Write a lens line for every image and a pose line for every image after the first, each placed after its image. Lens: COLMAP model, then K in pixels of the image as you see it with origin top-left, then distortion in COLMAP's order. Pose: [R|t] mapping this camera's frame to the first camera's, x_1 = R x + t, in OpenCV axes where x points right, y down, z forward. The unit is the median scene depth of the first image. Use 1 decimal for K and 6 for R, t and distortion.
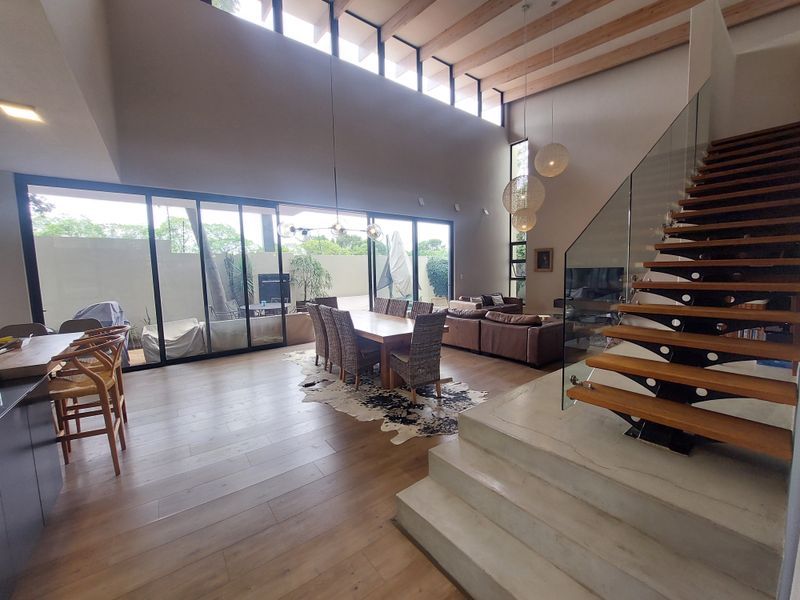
lens RADIAL K [[320.1, 0, 400.0], [0, 320.1, 303.6], [0, 0, 1]] dist [-0.022437, -0.000392]
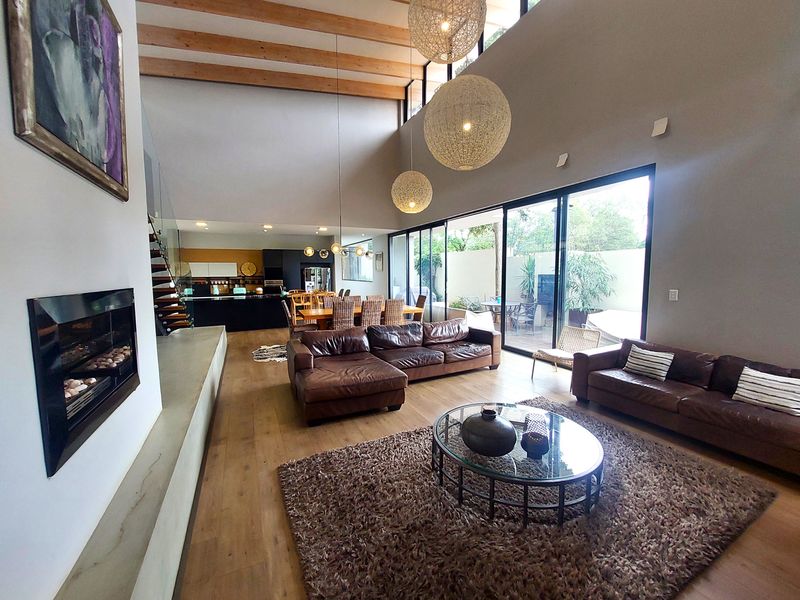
lens RADIAL K [[329.7, 0, 400.0], [0, 329.7, 300.0], [0, 0, 1]] dist [-0.016402, -0.000009]
pose [[-0.210593, 0.104500, -0.971972, 0.748595], [-0.086542, 0.988373, 0.125014, -0.113975], [0.973736, 0.110444, -0.199101, 0.856776]]
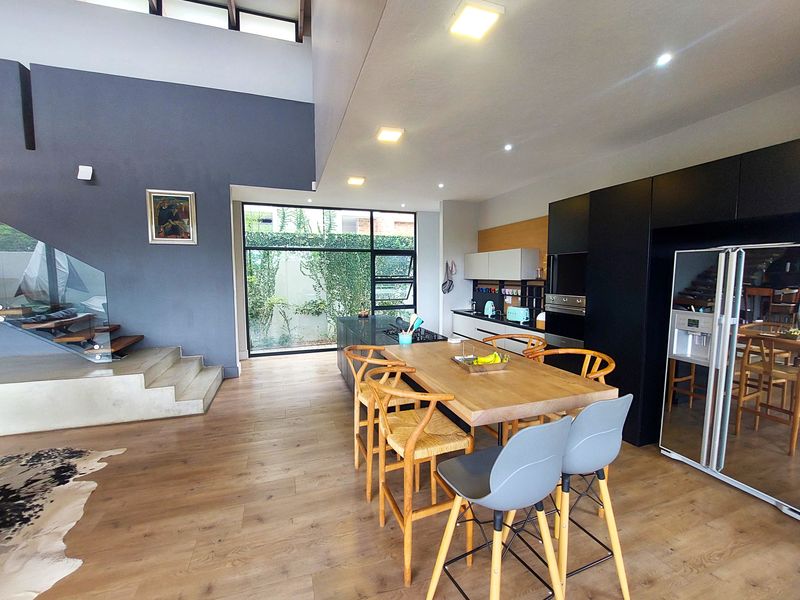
lens RADIAL K [[339.9, 0, 396.5], [0, 339.9, 301.9], [0, 0, 1]] dist [-0.021231, 0.000187]
pose [[-0.948187, -0.003530, 0.317694, -0.410540], [0.052823, 0.984270, 0.168591, -0.058728], [-0.313292, 0.176638, -0.933085, 0.566485]]
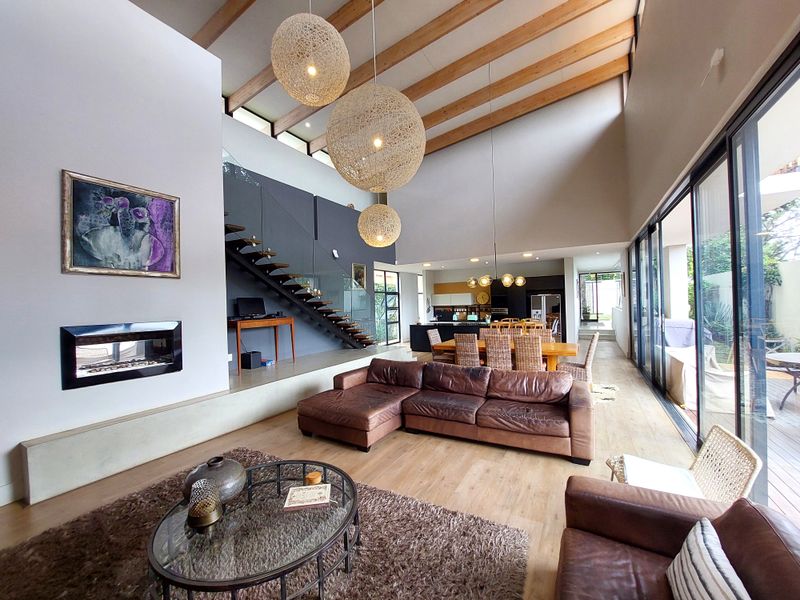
lens RADIAL K [[315.6, 0, 400.0], [0, 315.6, 300.0], [0, 0, 1]] dist [-0.014632, 0.000083]
pose [[-0.925782, 0.045804, -0.375272, 0.431755], [0.012812, 0.995864, 0.089946, -0.143714], [0.377840, 0.078462, -0.922540, 1.160567]]
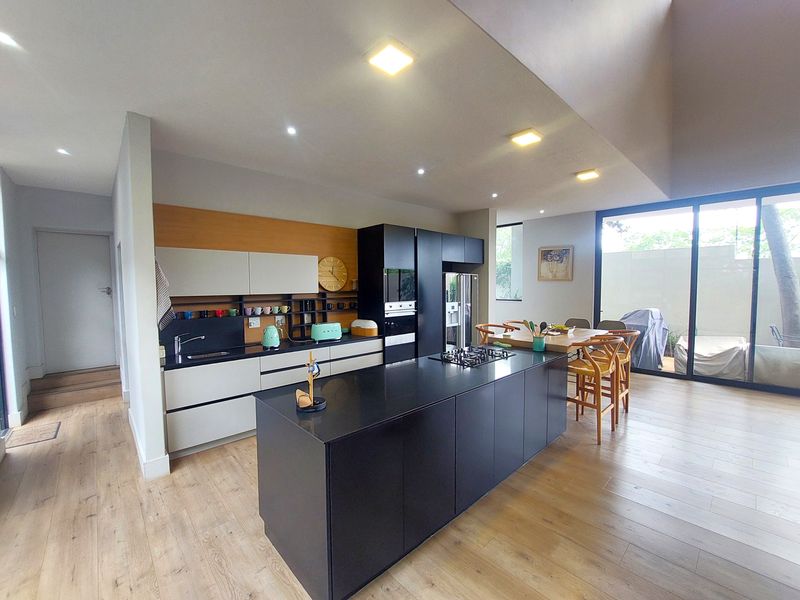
lens RADIAL K [[332.9, 0, 403.2], [0, 332.9, 304.2], [0, 0, 1]] dist [-0.000049, 0.000040]
pose [[0.097604, 0.071873, -0.992627, 0.094809], [-0.090797, 0.993872, 0.063035, -0.009963], [0.991075, 0.083975, 0.103532, 0.004929]]
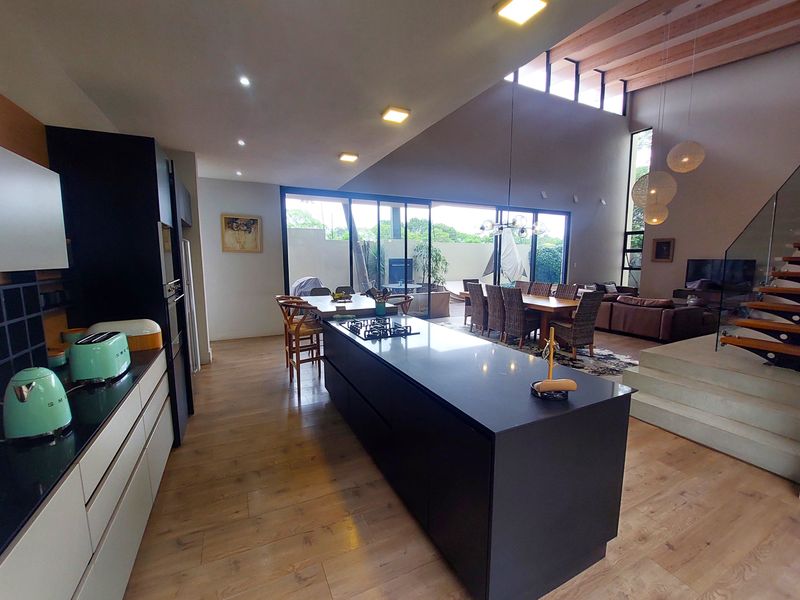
lens RADIAL K [[339.9, 0, 396.5], [0, 339.9, 301.9], [0, 0, 1]] dist [-0.021231, 0.000187]
pose [[0.980120, 0.042733, -0.193748, -0.187479], [-0.036820, 0.998743, 0.034018, 0.024158], [0.194958, -0.026208, 0.980461, -0.235482]]
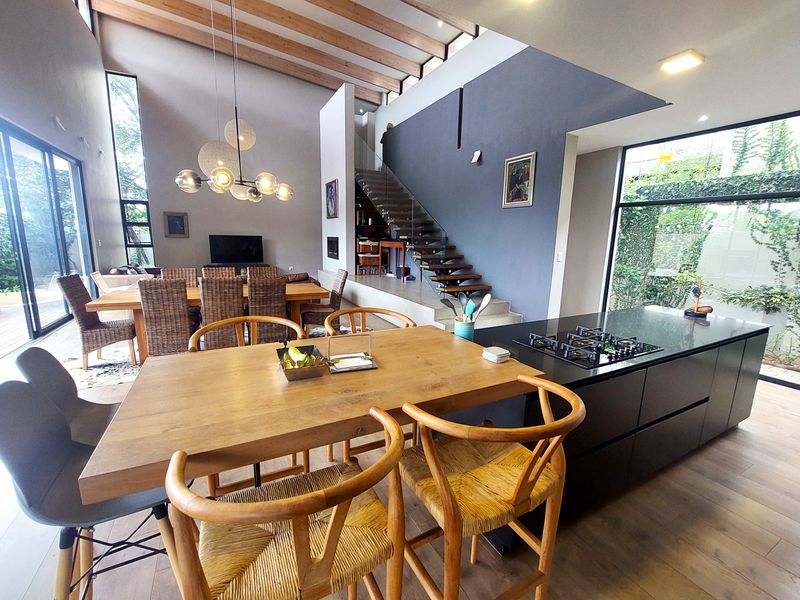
lens RADIAL K [[354.2, 0, 400.0], [0, 354.2, 300.0], [0, 0, 1]] dist [-0.017303, 0.000099]
pose [[0.158047, -0.147371, 0.976372, -0.560816], [0.074746, 0.987749, 0.136989, -0.014006], [-0.984598, 0.051329, 0.167126, 0.230351]]
